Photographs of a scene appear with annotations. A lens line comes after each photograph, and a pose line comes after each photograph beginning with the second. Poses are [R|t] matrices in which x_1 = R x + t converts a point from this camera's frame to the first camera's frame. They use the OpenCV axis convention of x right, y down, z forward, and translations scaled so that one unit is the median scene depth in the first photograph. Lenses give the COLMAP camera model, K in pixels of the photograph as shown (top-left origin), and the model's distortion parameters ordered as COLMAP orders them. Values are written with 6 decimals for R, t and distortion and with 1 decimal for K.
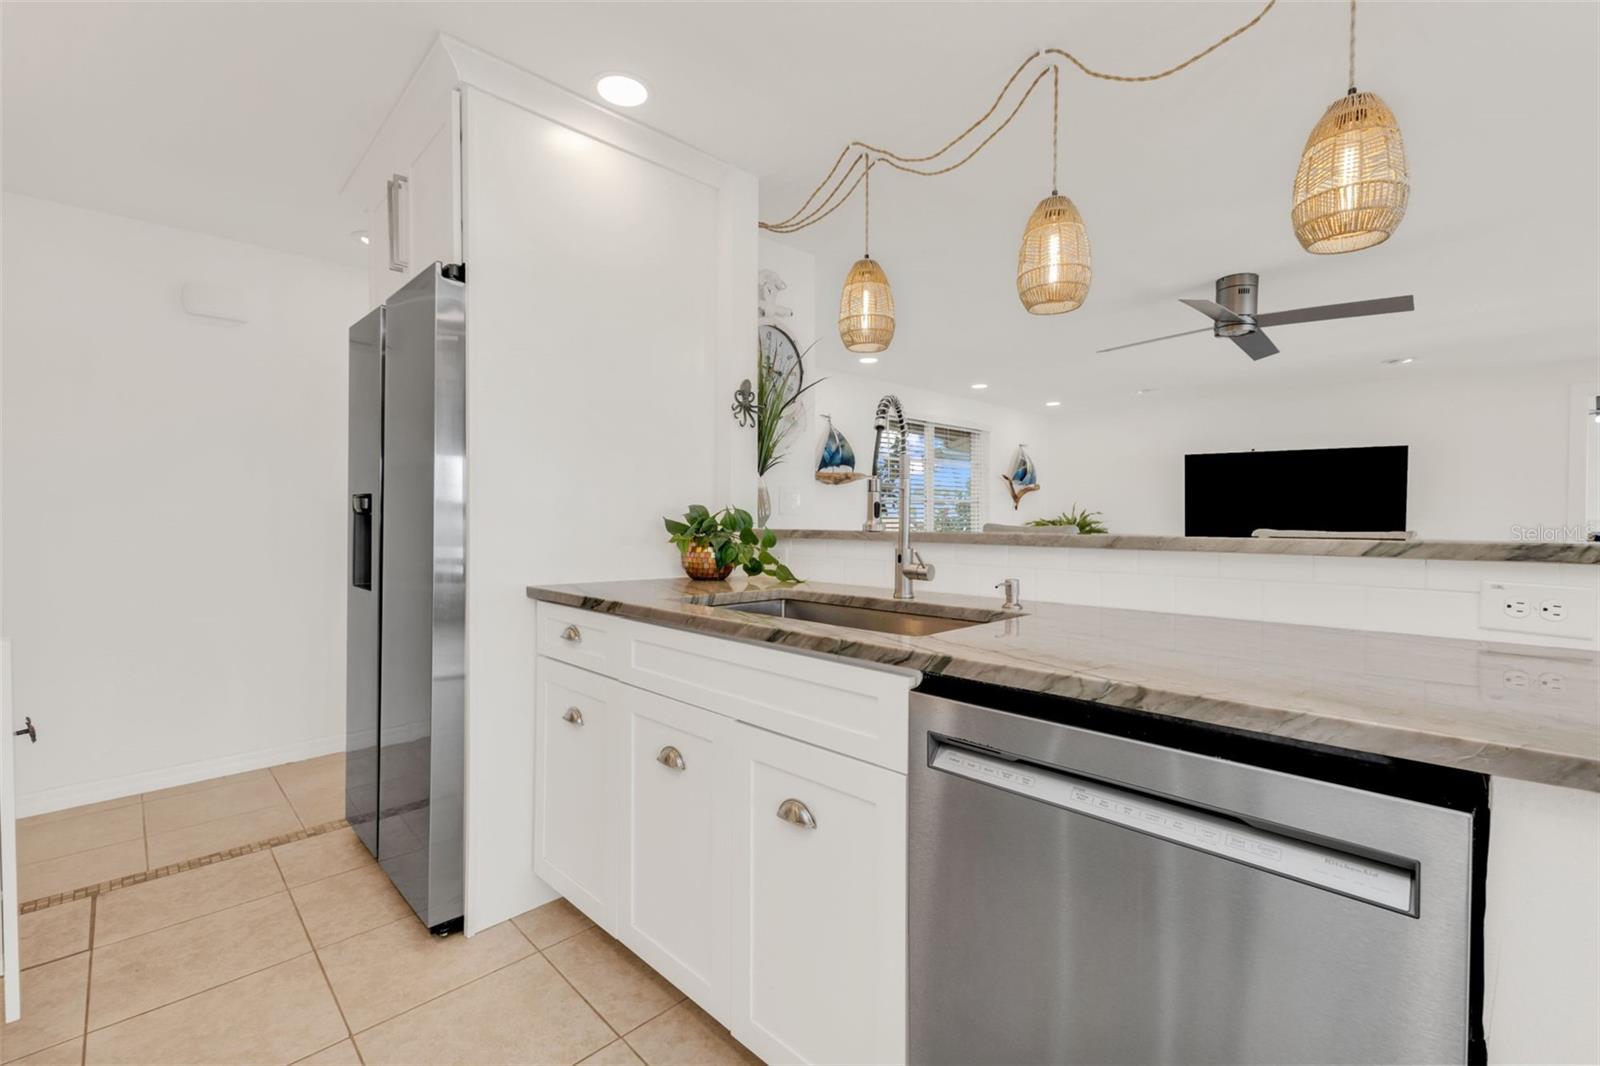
lens RADIAL K [[688.5, 0, 782.7], [0, 688.5, 533.5], [0, 0, 1]] dist [0.011370, -0.002351]
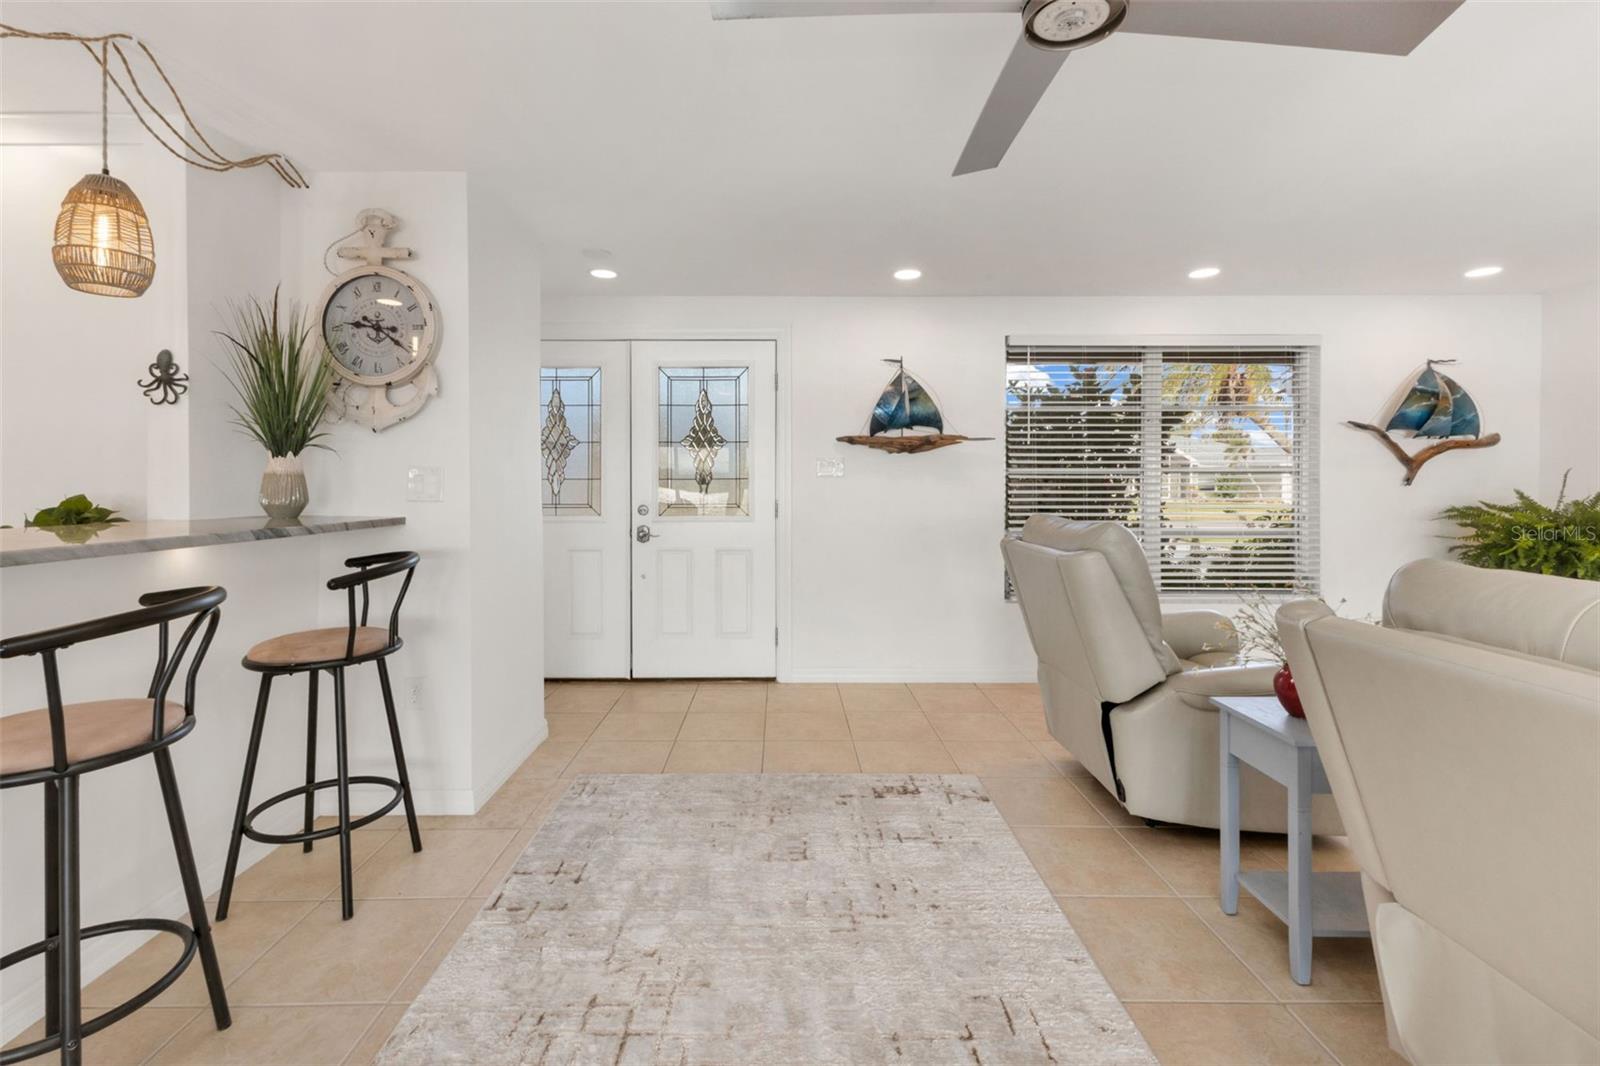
lens RADIAL K [[688.5, 0, 776.5], [0, 688.5, 491.0], [0, 0, 1]] dist [0.011370, -0.002351]
pose [[0.725524, 0.005096, -0.688178, 1.216779], [-0.018113, 0.999768, -0.011693, -0.049204], [0.687958, 0.020949, 0.725448, 0.957316]]
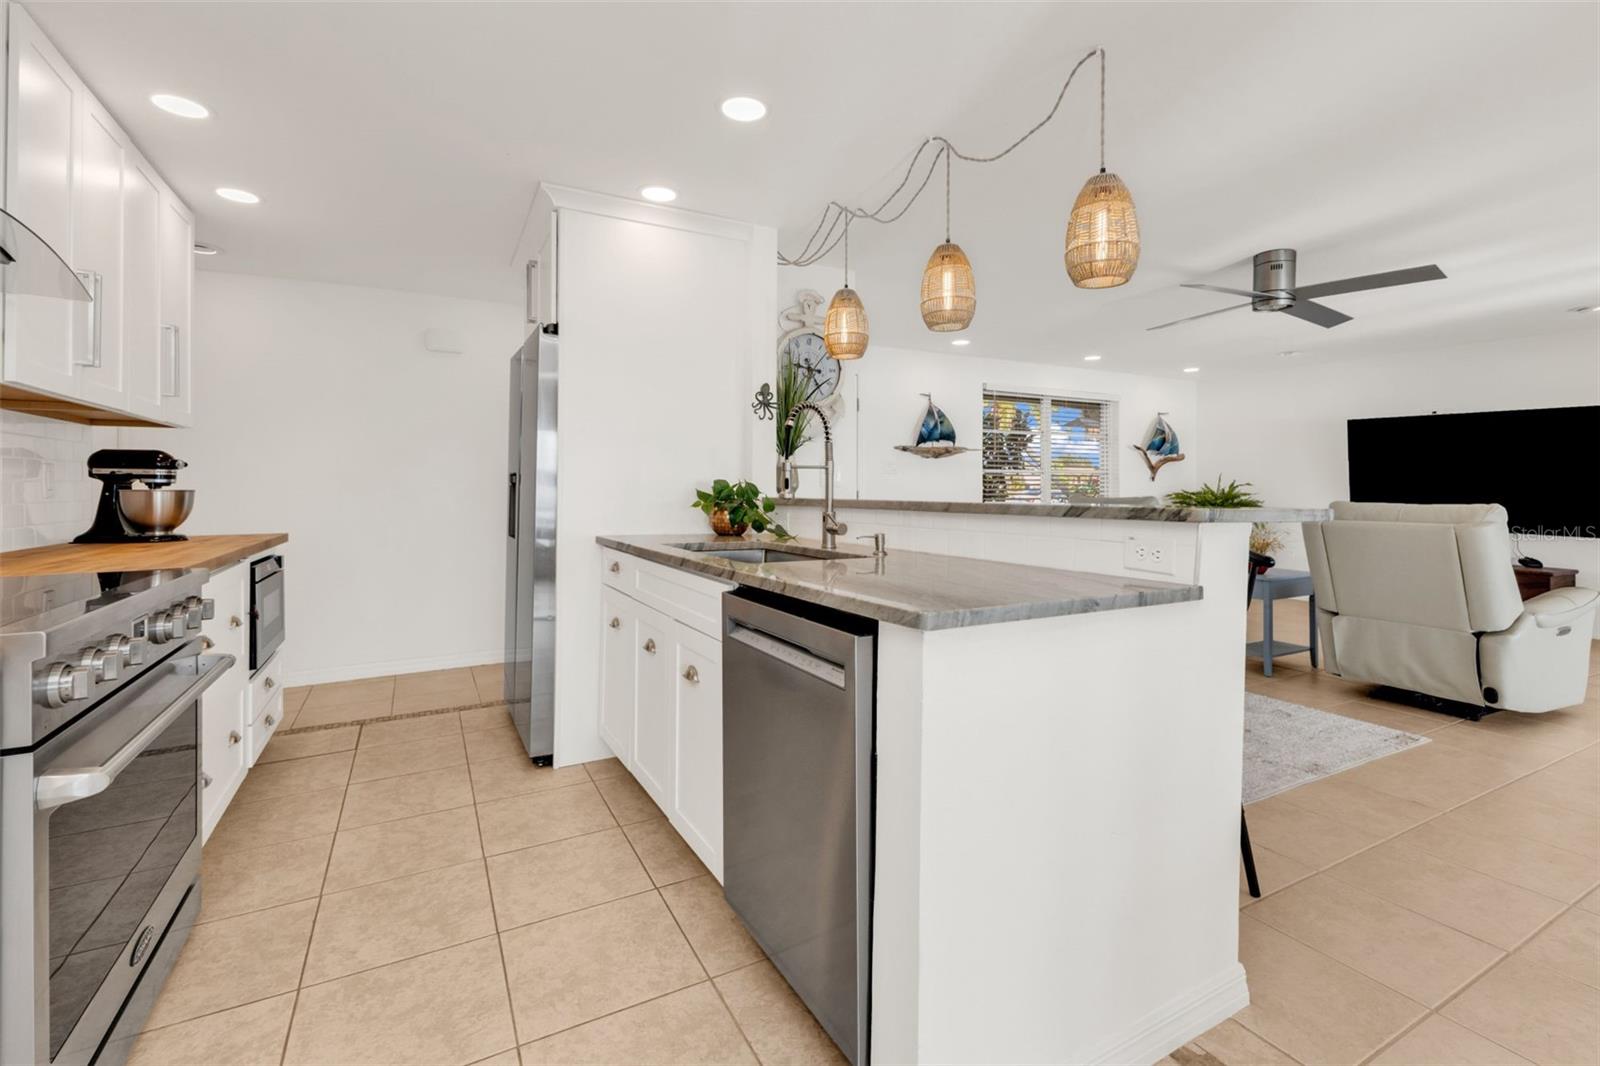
lens RADIAL K [[688.5, 0, 774.5], [0, 688.5, 485.6], [0, 0, 1]] dist [0.011370, -0.002351]
pose [[0.959458, -0.001115, -0.281849, 0.353846], [-0.006650, 0.999624, -0.026594, 0.006015], [0.281773, 0.027390, 0.959090, -0.262086]]
